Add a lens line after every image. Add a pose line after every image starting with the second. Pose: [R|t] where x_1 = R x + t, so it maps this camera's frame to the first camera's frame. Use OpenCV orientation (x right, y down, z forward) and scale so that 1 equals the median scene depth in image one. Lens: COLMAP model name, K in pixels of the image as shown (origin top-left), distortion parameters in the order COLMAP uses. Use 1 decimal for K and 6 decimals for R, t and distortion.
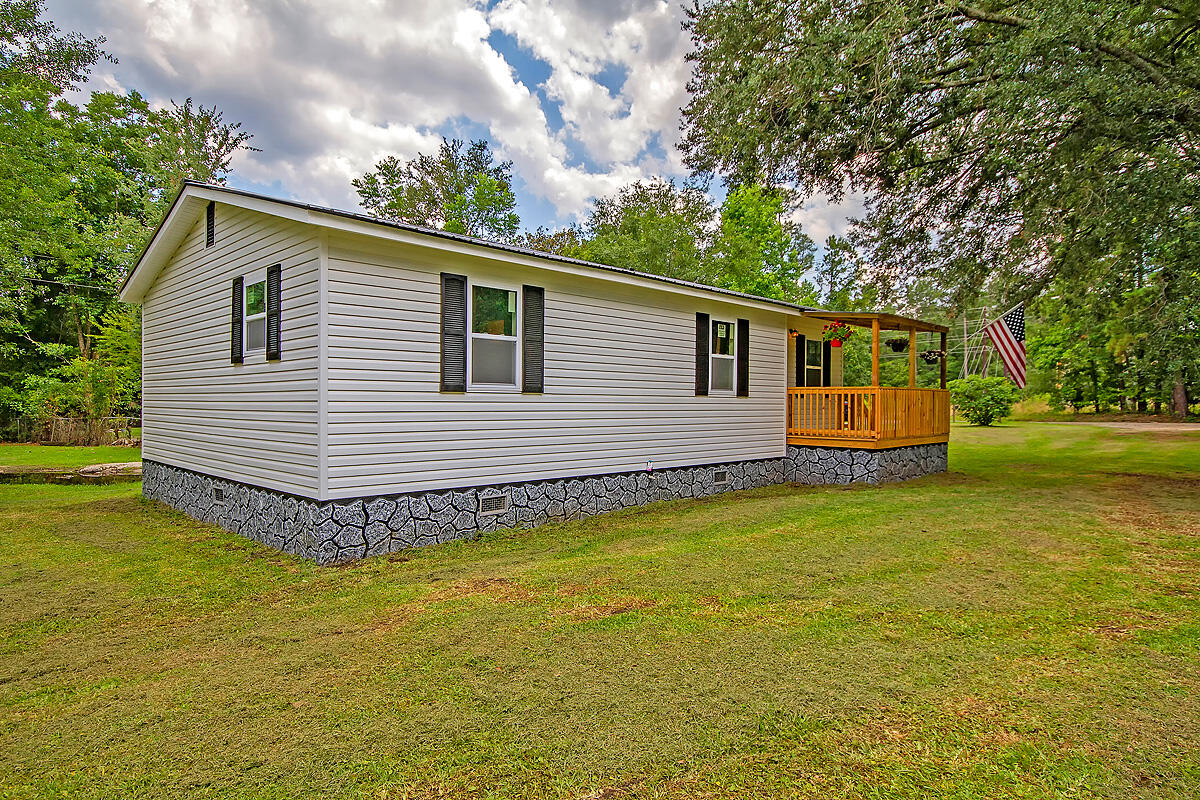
lens RADIAL K [[707.1, 0, 609.8], [0, 707.1, 401.7], [0, 0, 1]] dist [0.016327, 0.002213]
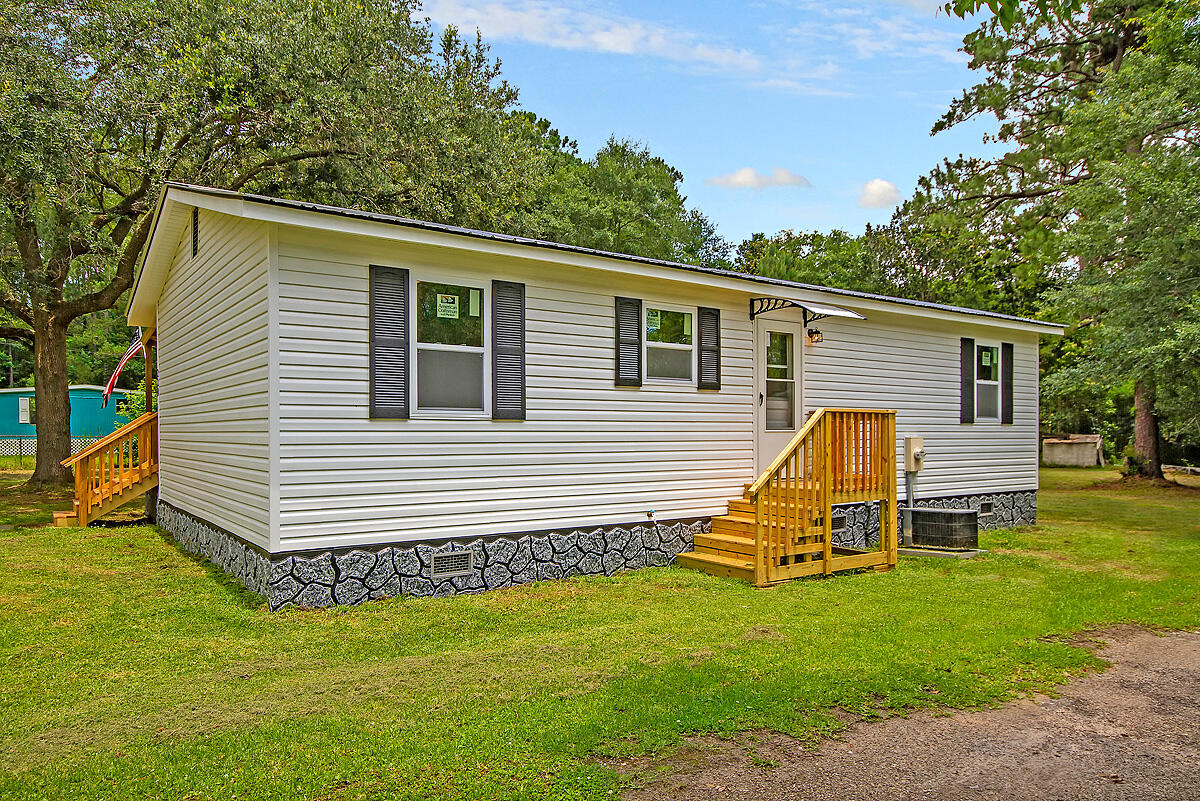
lens RADIAL K [[793.6, 0, 623.8], [0, 793.6, 421.0], [0, 0, 1]] dist [-0.000335, 0.000579]
pose [[0.986021, -0.008625, -0.166395, 0.117994], [0.006452, 0.999887, -0.013592, 0.001411], [0.166494, 0.012329, 0.985965, 0.125320]]
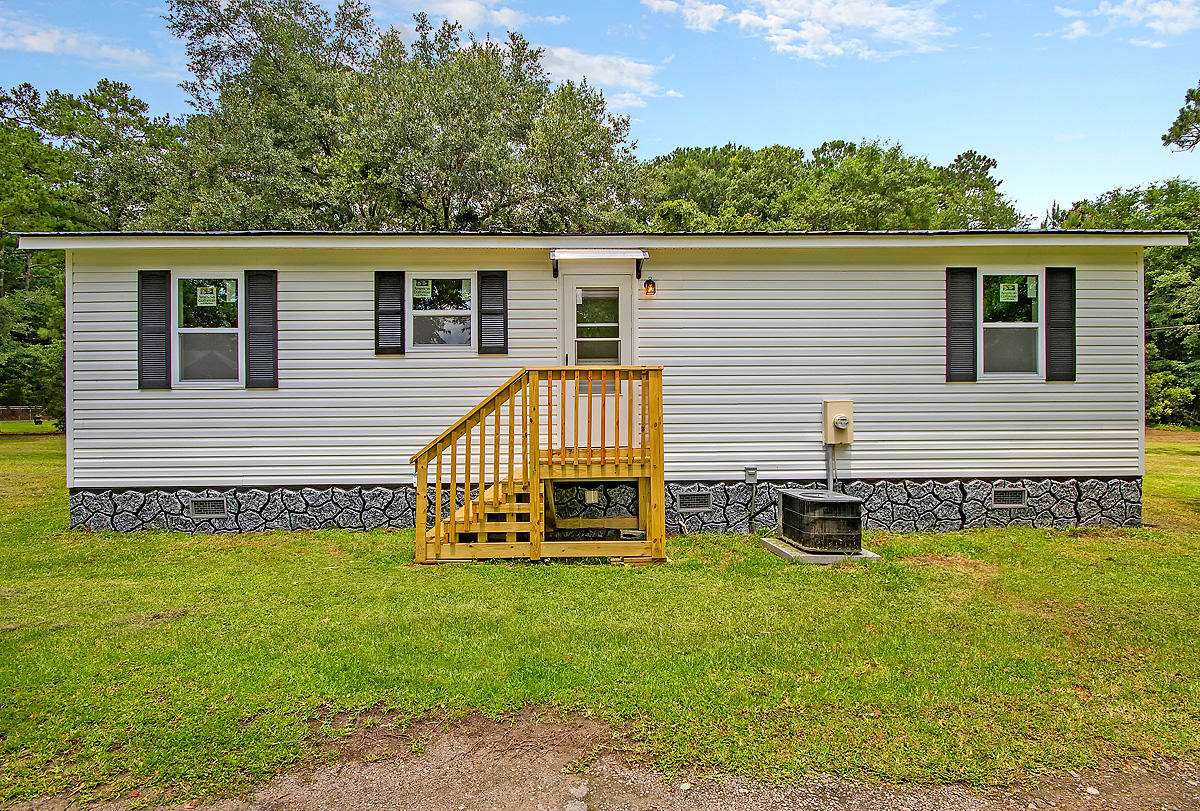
lens RADIAL K [[601.9, 0, 590.3], [0, 601.9, 385.6], [0, 0, 1]] dist [0.006113, -0.001083]
pose [[0.720448, -0.023719, -0.693103, 0.536997], [0.013833, 0.999708, -0.019832, 0.004247], [0.693370, 0.004700, 0.720566, 0.546242]]
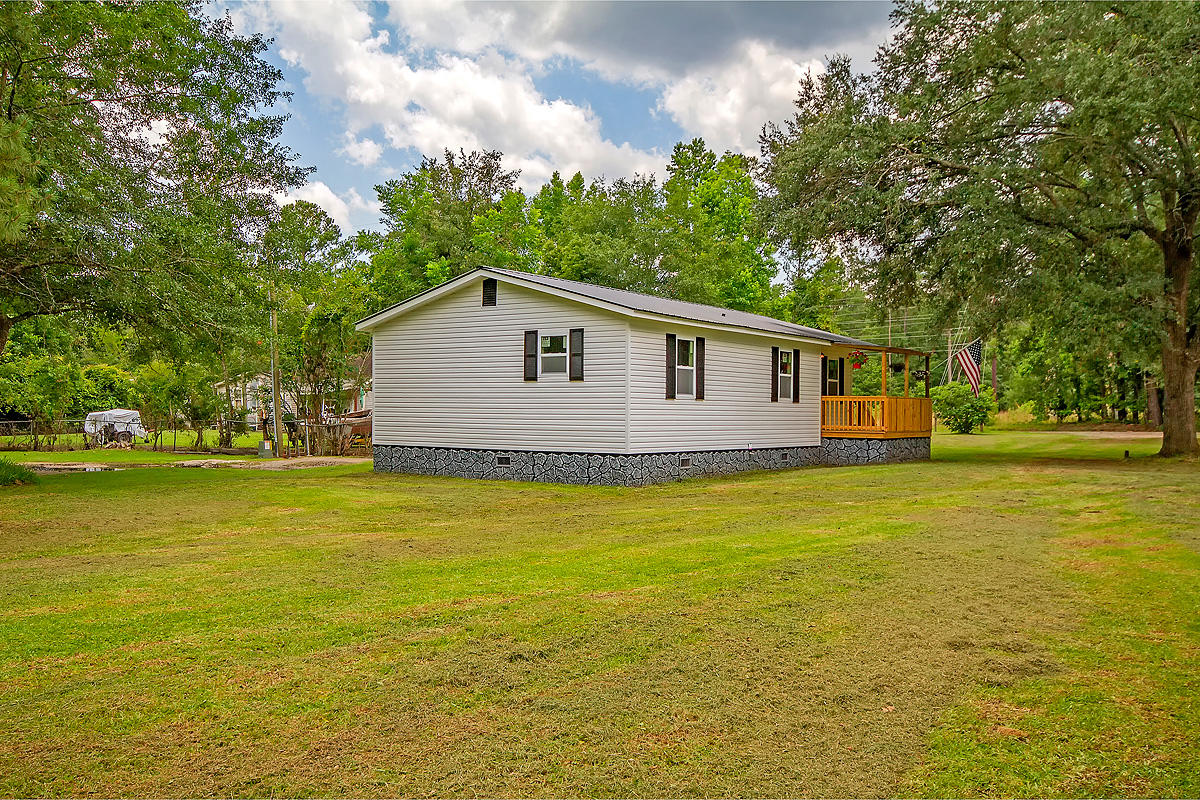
lens RADIAL K [[1032.0, 0, 596.5], [0, 1032.0, 391.6], [0, 0, 1]] dist [0.047046, 0.001686]
pose [[0.990949, 0.006054, 0.134101, -0.512858], [-0.003625, 0.999825, -0.018346, 0.011285], [-0.134188, 0.017694, 0.990798, -1.067016]]
